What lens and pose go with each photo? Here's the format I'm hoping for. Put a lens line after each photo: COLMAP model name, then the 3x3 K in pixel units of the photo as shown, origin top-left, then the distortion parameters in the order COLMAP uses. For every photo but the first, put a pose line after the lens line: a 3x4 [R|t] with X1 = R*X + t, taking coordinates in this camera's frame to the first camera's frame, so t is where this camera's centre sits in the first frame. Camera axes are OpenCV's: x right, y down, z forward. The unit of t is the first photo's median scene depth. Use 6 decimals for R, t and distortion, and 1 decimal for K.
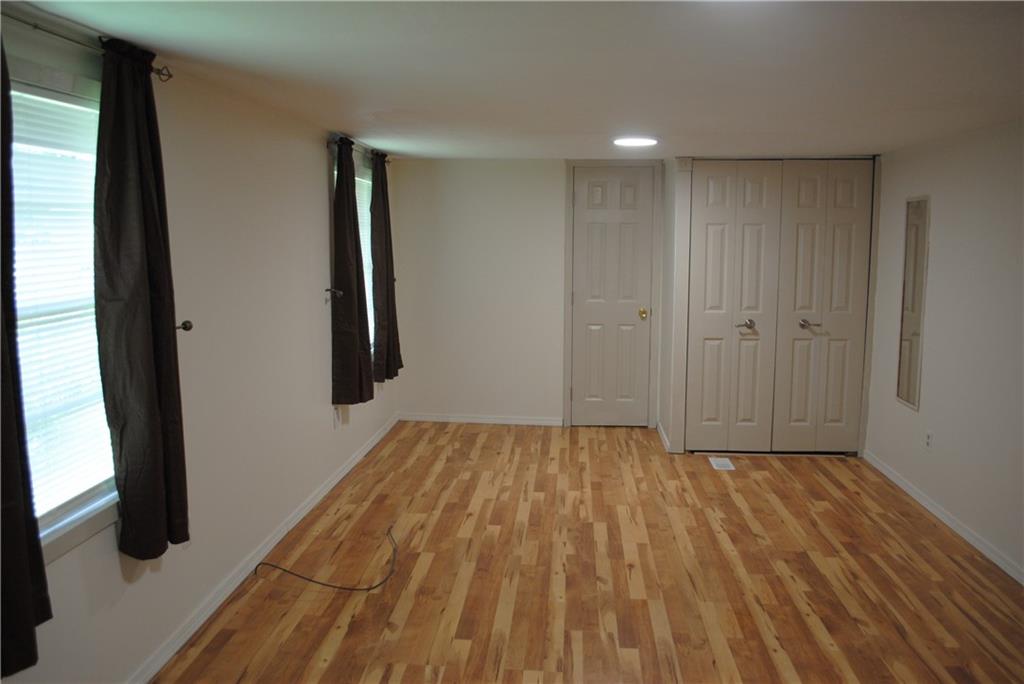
lens RADIAL K [[813.3, 0, 512.0], [0, 813.3, 342.0], [0, 0, 1]] dist [-0.073227, 0.005024]
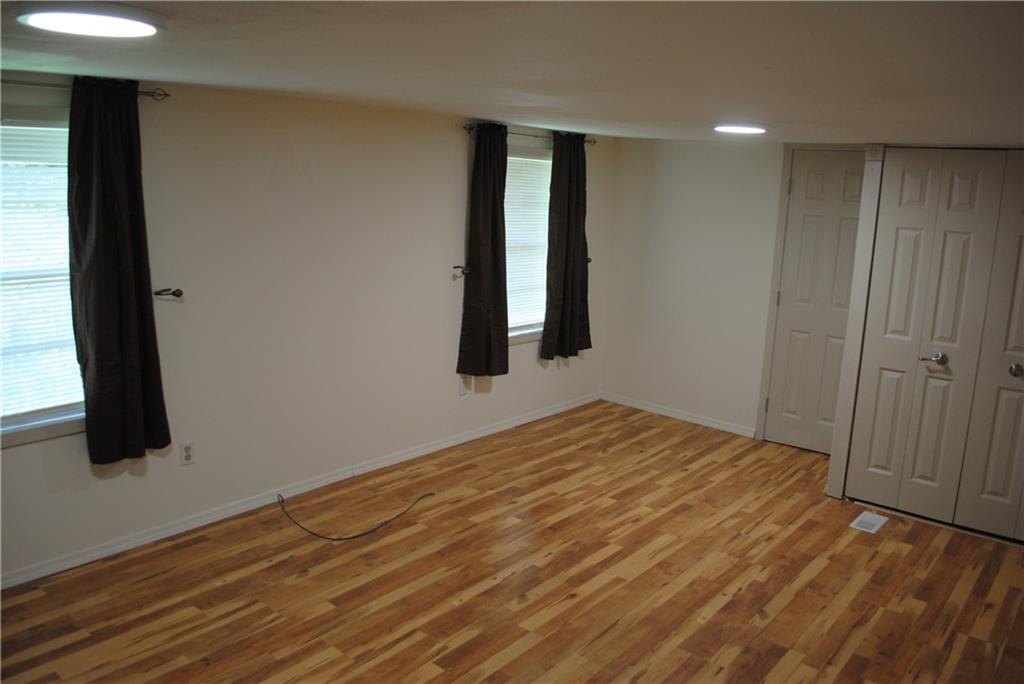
lens RADIAL K [[813.3, 0, 512.0], [0, 813.3, 342.0], [0, 0, 1]] dist [-0.073227, 0.005024]
pose [[0.819428, 0.143421, -0.554949, 0.458596], [-0.113658, 0.989621, 0.087932, -0.071495], [0.561800, -0.008980, 0.827224, 0.152808]]
